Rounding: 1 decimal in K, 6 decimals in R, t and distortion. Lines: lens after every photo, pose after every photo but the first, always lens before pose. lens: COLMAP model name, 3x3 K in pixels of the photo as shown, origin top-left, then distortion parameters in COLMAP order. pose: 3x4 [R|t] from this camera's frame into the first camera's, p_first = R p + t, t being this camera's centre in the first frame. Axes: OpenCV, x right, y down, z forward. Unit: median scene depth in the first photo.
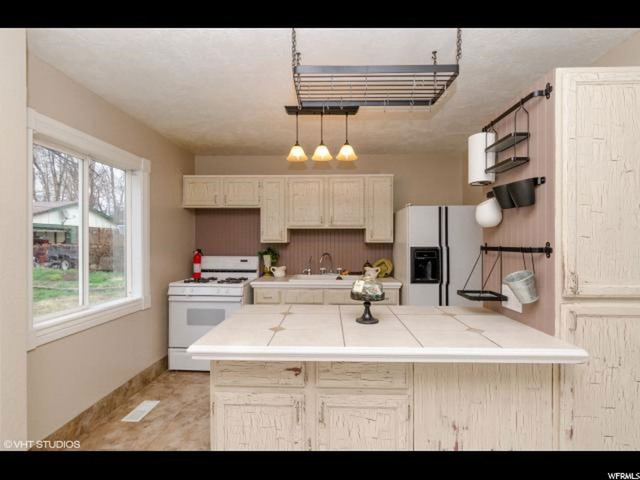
lens RADIAL K [[303.0, 0, 323.3], [0, 303.0, 243.6], [0, 0, 1]] dist [-0.001392, 0.000239]
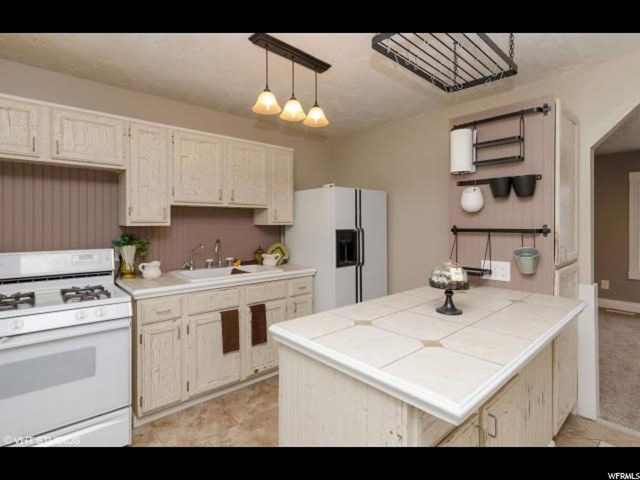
lens RADIAL K [[321.3, 0, 309.2], [0, 321.3, 225.3], [0, 0, 1]] dist [0.000867, 0.000226]
pose [[0.738719, -0.003378, 0.674005, -0.391605], [0.003947, 0.999992, 0.000686, -0.002976], [-0.674002, 0.002154, 0.738726, 0.273783]]
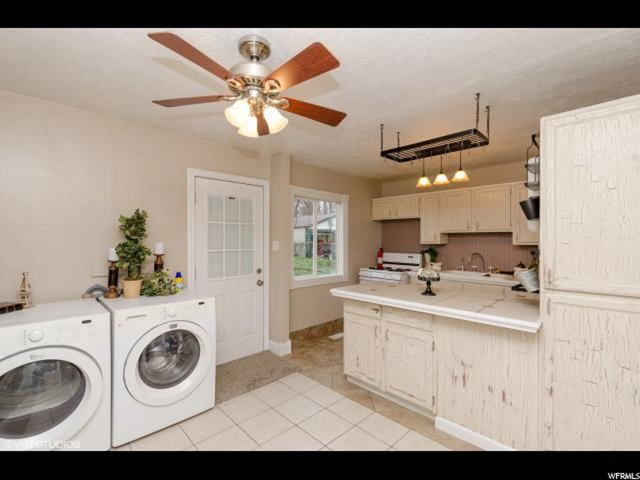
lens RADIAL K [[291.9, 0, 320.0], [0, 291.9, 240.0], [0, 0, 1]] dist [-0.000034, -0.000220]
pose [[0.719605, 0.003663, -0.694374, 0.385833], [-0.011735, 0.999907, -0.006887, -0.005529], [0.694285, 0.013105, 0.719581, -0.246897]]
